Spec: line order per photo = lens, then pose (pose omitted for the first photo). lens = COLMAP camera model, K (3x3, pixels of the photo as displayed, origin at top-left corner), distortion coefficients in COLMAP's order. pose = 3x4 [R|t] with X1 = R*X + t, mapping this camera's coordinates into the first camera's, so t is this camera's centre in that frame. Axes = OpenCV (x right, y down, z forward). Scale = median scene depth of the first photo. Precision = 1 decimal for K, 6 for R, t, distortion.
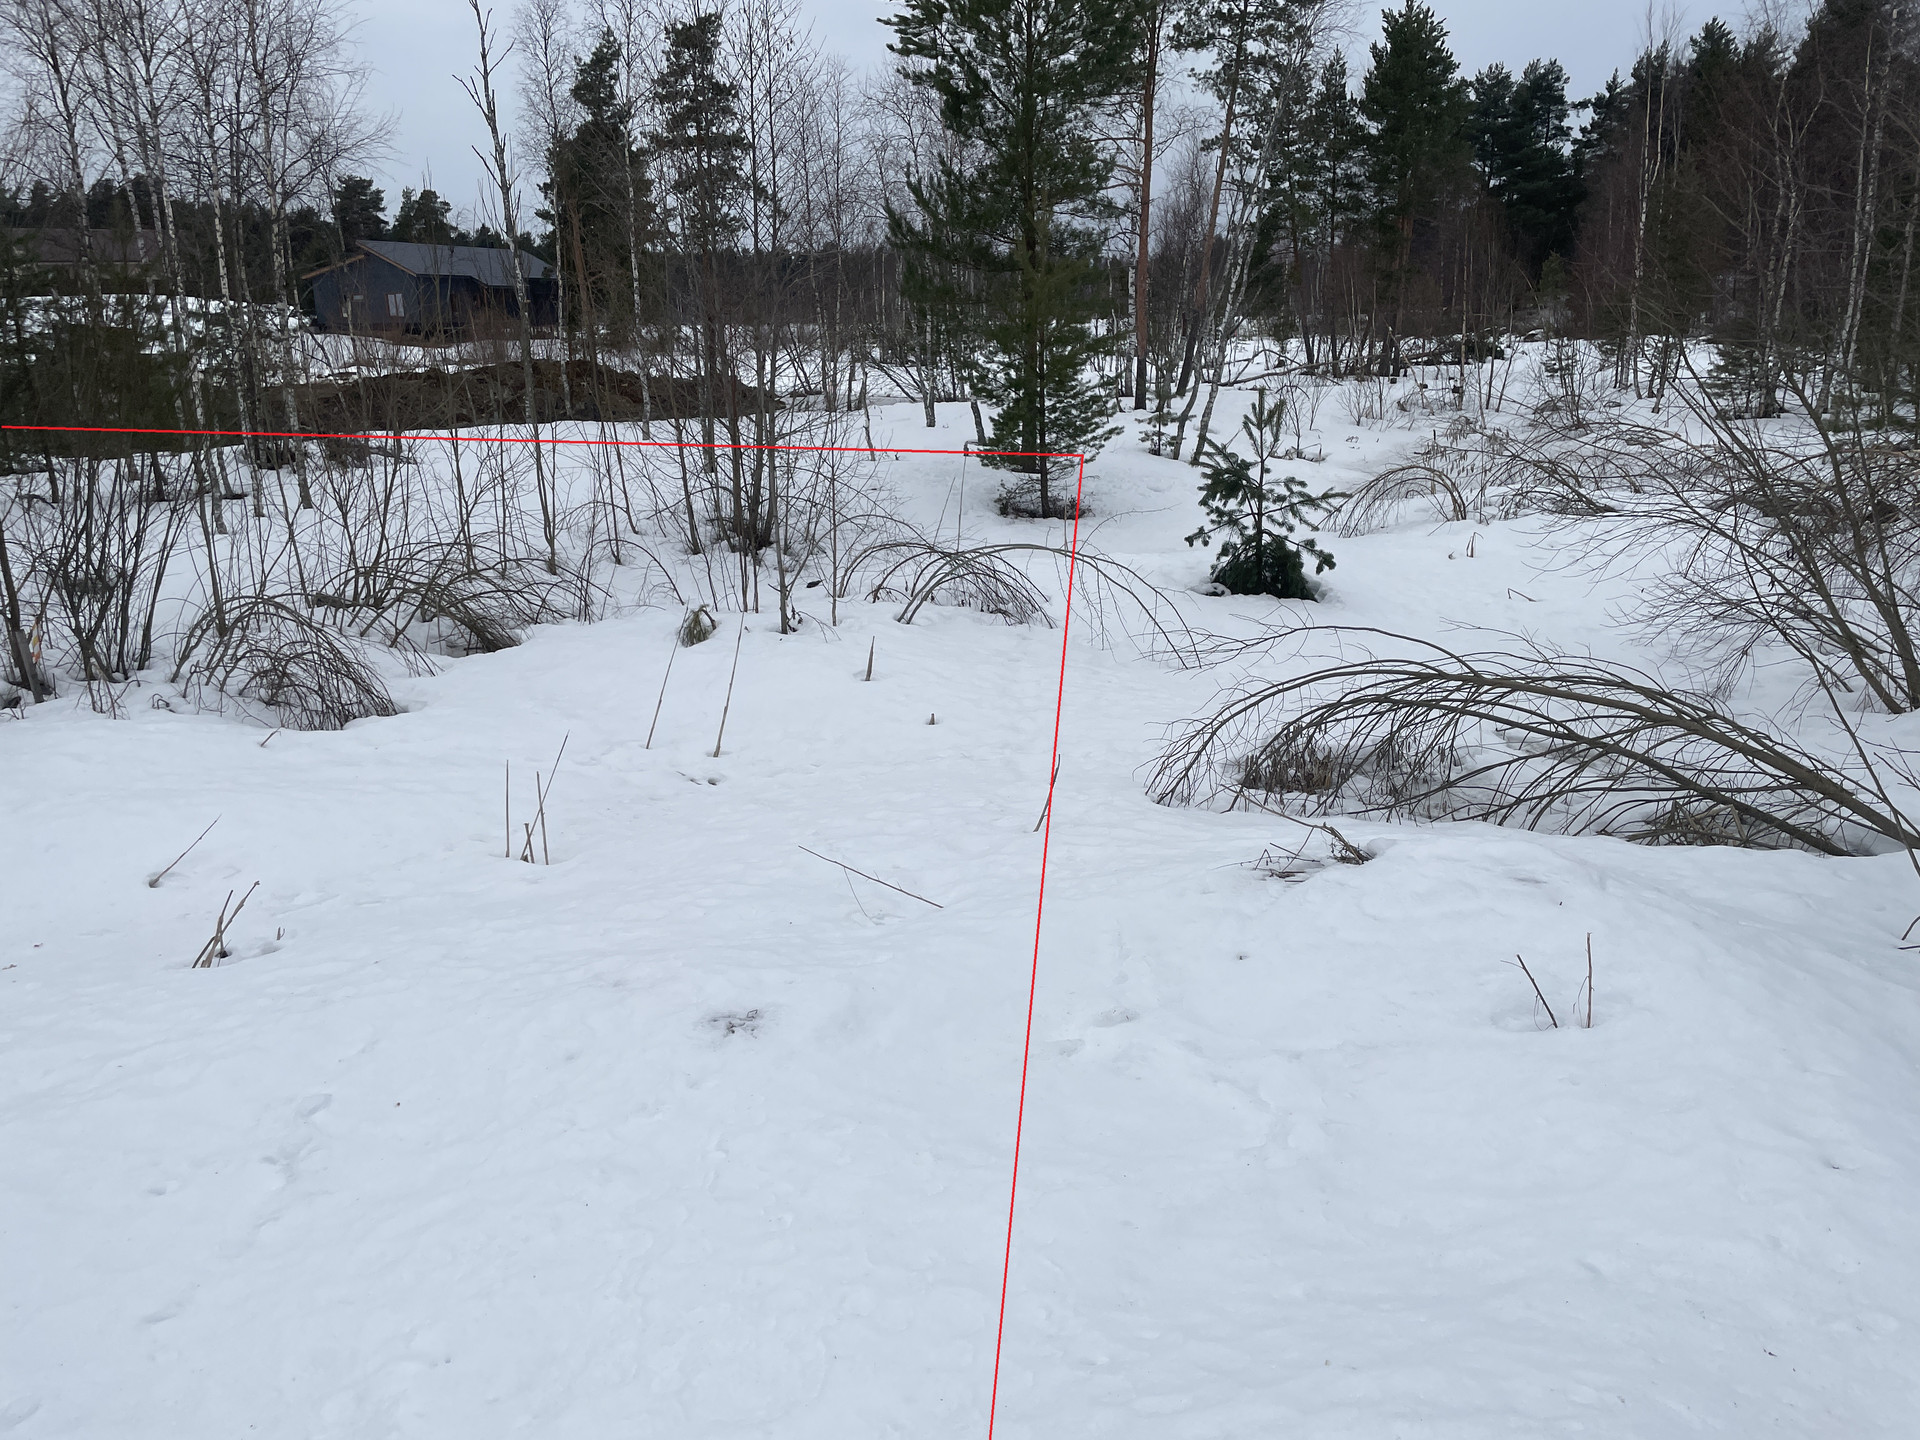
lens RADIAL K [[1446.6, 0, 973.1], [0, 1446.6, 715.4], [0, 0, 1]] dist [0.069995, -0.096715]
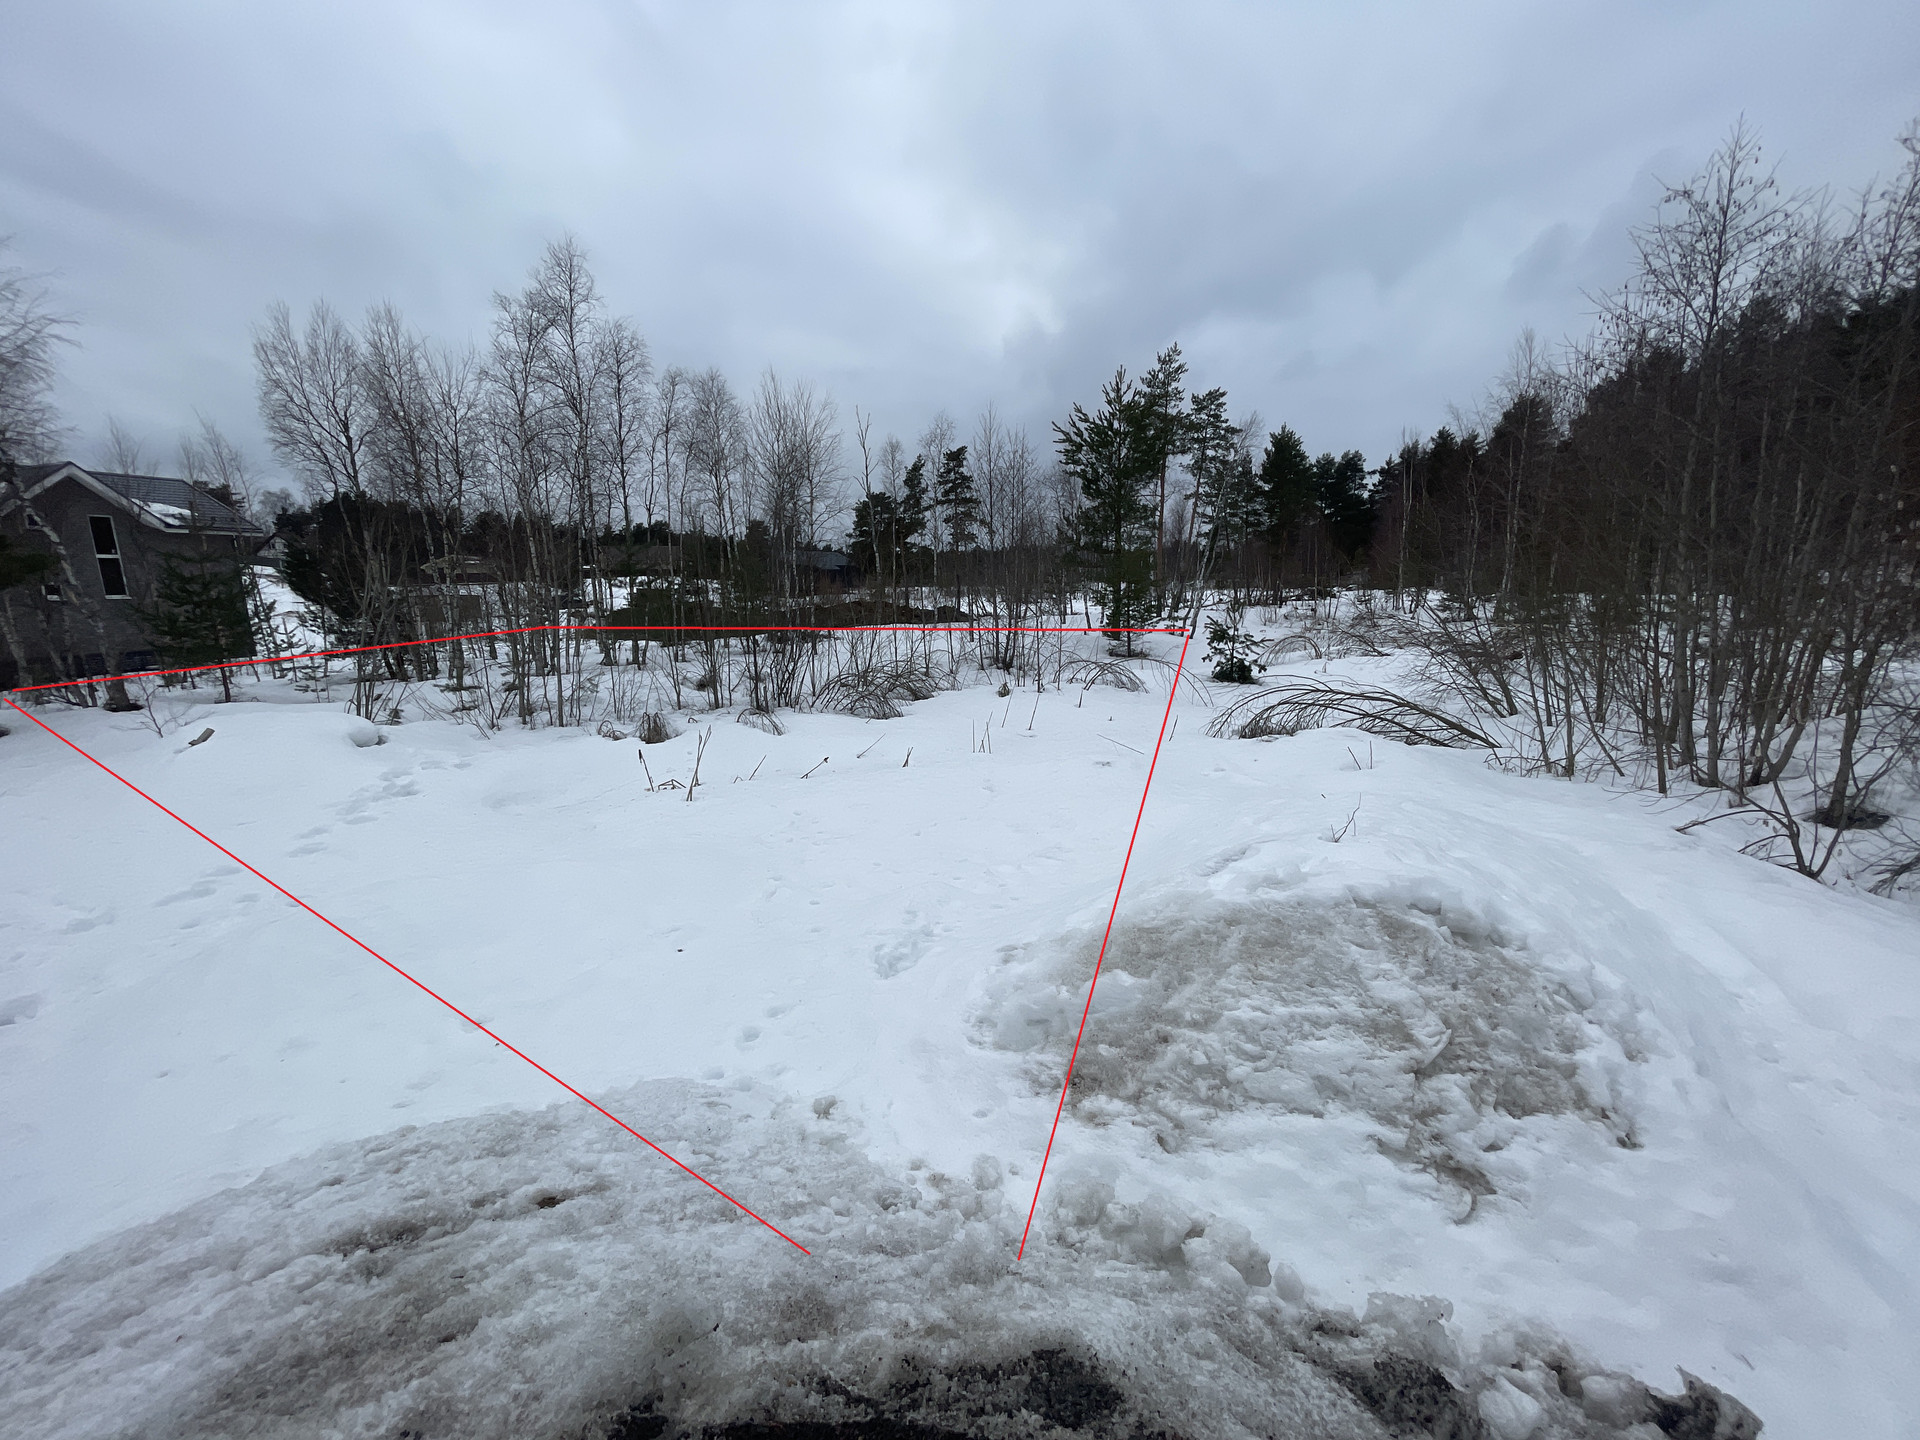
lens RADIAL K [[778.2, 0, 959.2], [0, 778.2, 725.7], [0, 0, 1]] dist [-0.015401, 0.000074]
pose [[0.994178, 0.008546, -0.107414, -0.082951], [-0.017841, 0.996146, -0.085878, 0.077344], [0.106266, 0.087294, 0.990499, -0.221535]]
